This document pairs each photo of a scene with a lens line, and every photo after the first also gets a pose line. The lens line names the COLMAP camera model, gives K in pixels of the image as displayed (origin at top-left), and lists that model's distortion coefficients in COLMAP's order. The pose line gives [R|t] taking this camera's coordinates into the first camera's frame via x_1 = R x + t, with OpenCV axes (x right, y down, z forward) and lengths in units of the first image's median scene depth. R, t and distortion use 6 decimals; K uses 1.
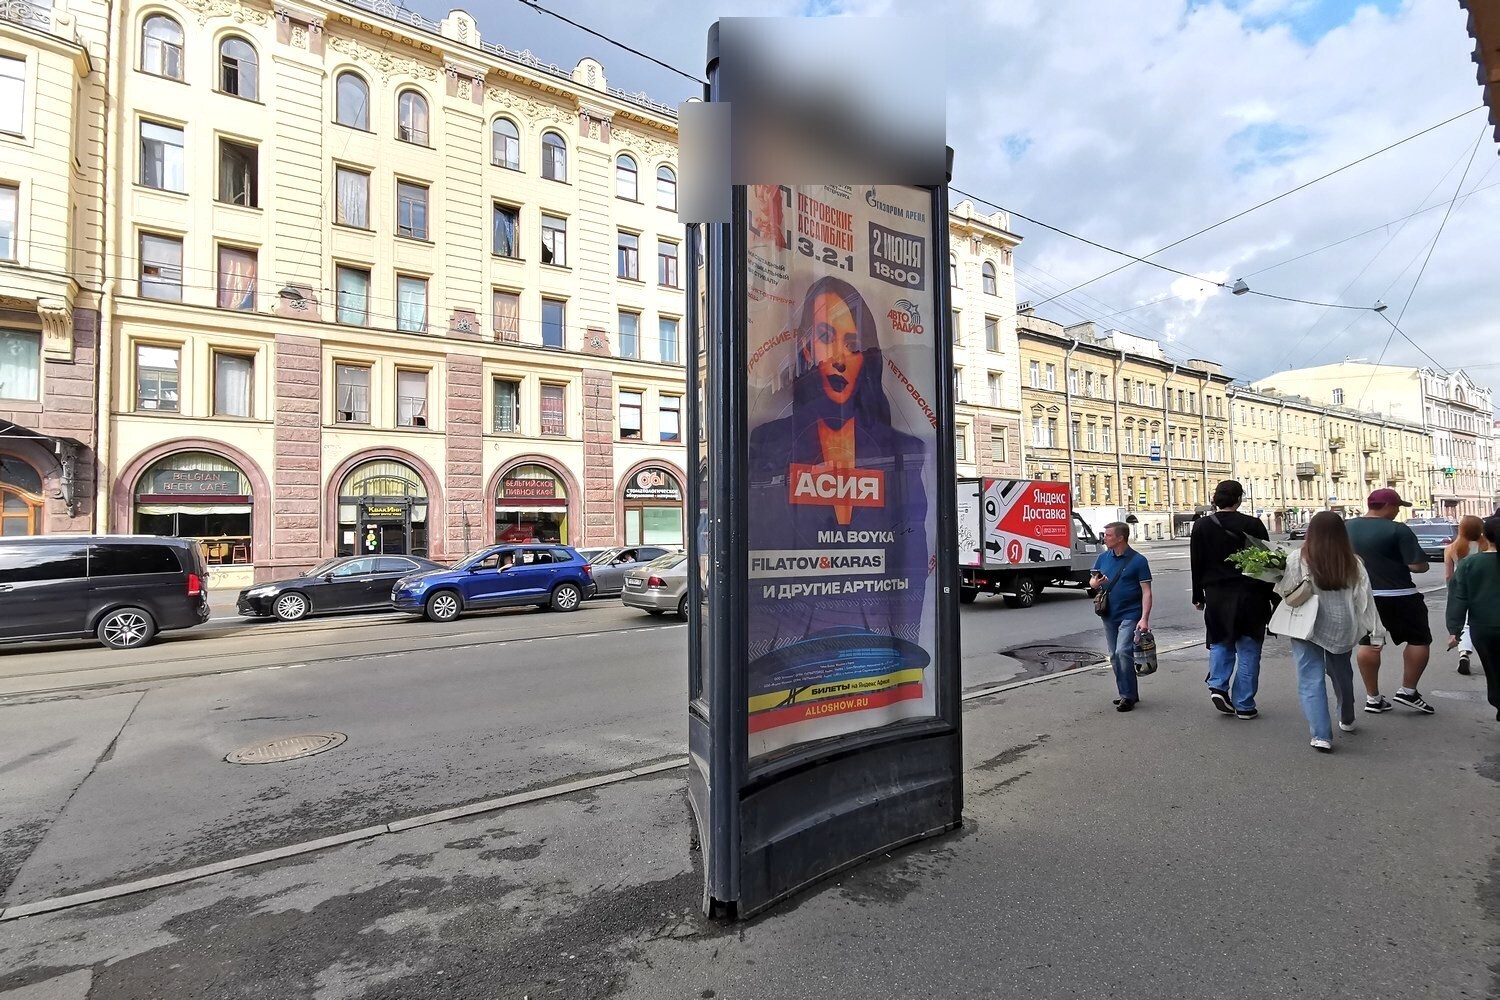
lens RADIAL K [[714.3, 0, 750.0], [0, 714.3, 500.0], [0, 0, 1]] dist [-0.000135, 0.000362]
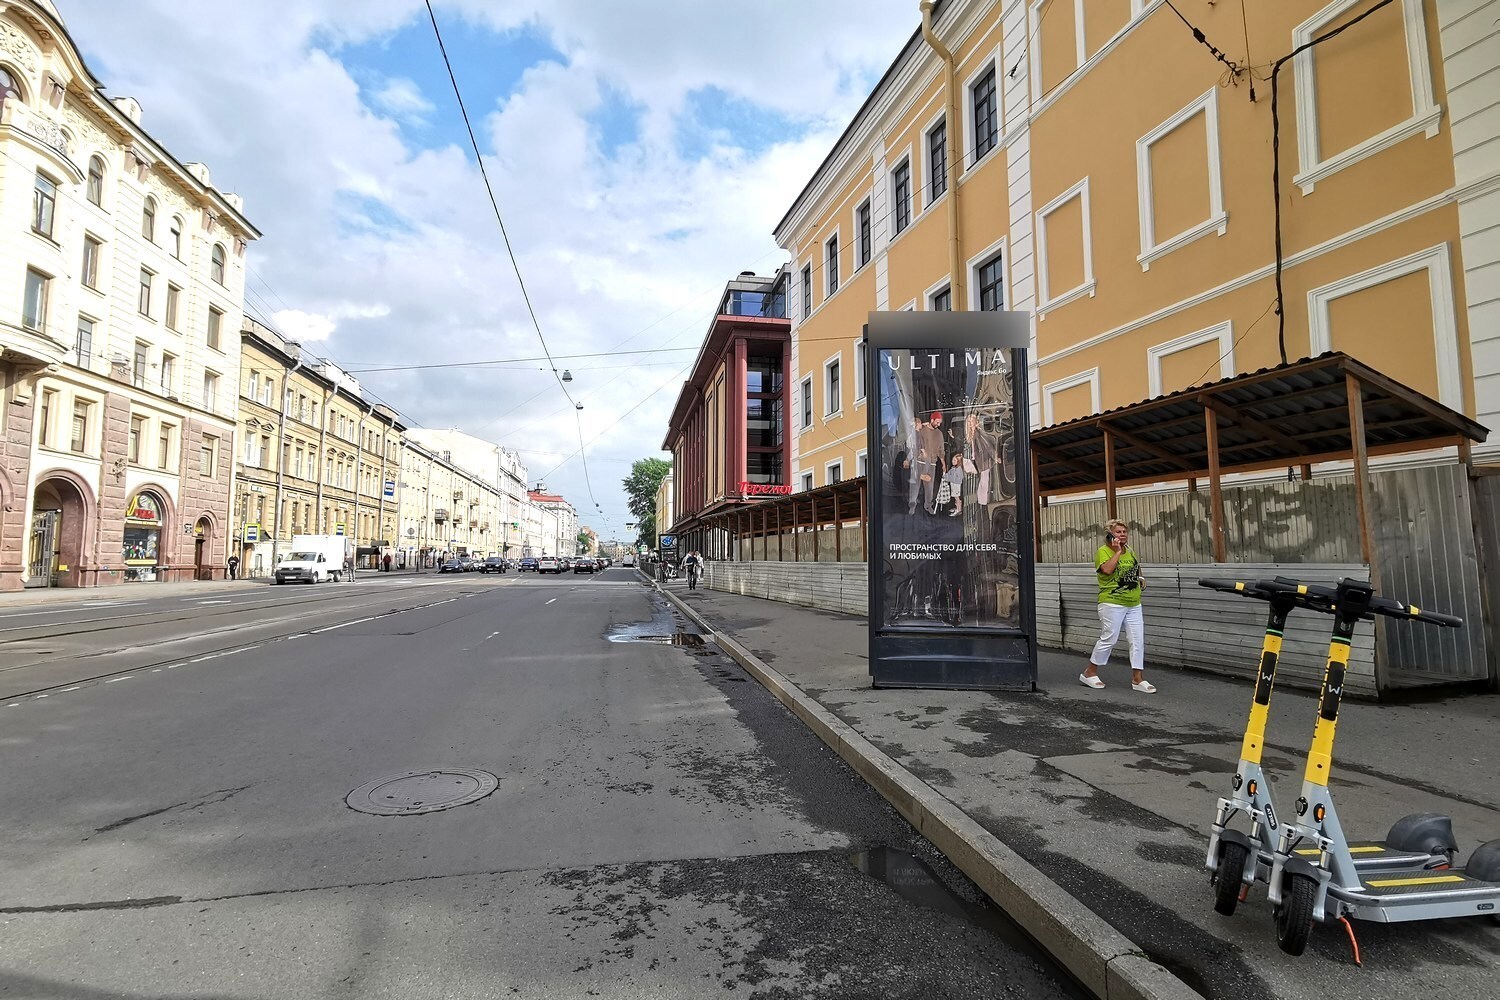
lens RADIAL K [[714.3, 0, 750.0], [0, 714.3, 500.0], [0, 0, 1]] dist [-0.000135, 0.000362]
pose [[0.419511, 0.102736, 0.901918, -0.141643], [-0.057285, 0.994591, -0.086647, 0.011094], [-0.905941, -0.015317, 0.423127, 0.046229]]
